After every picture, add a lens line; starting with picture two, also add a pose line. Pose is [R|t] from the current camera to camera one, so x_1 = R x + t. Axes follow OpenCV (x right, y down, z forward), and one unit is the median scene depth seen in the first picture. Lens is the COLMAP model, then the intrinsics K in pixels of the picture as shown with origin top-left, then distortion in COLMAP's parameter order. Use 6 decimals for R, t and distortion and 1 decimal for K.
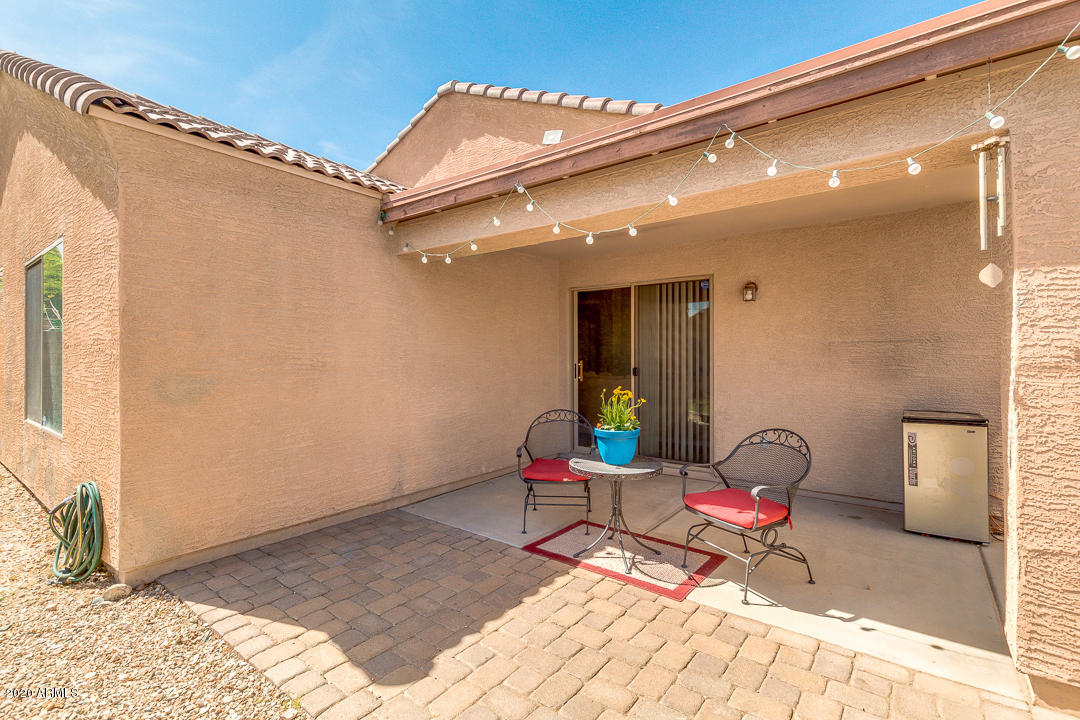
lens RADIAL K [[499.5, 0, 546.6], [0, 499.5, 354.2], [0, 0, 1]] dist [0.004591, 0.000181]
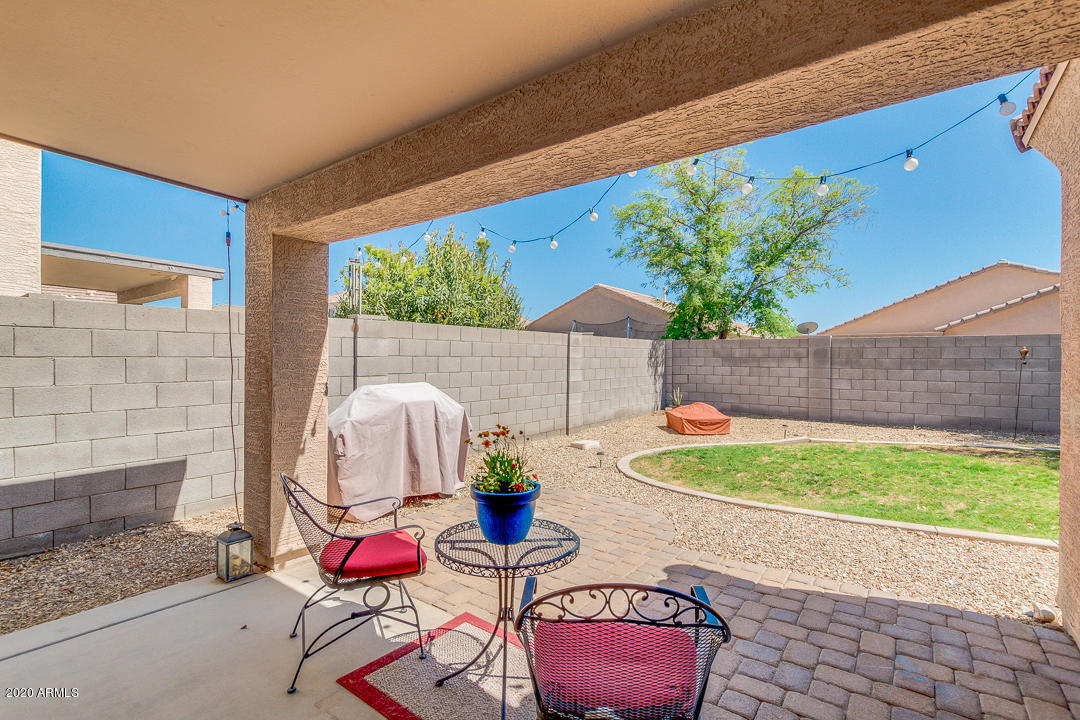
lens RADIAL K [[499.5, 0, 543.9], [0, 499.5, 361.0], [0, 0, 1]] dist [0.004591, 0.000181]
pose [[-0.999998, 0.001922, 0.000770, 0.104206], [0.001917, 0.999982, -0.005750, -0.008081], [-0.000781, -0.005748, -0.999983, 1.901412]]
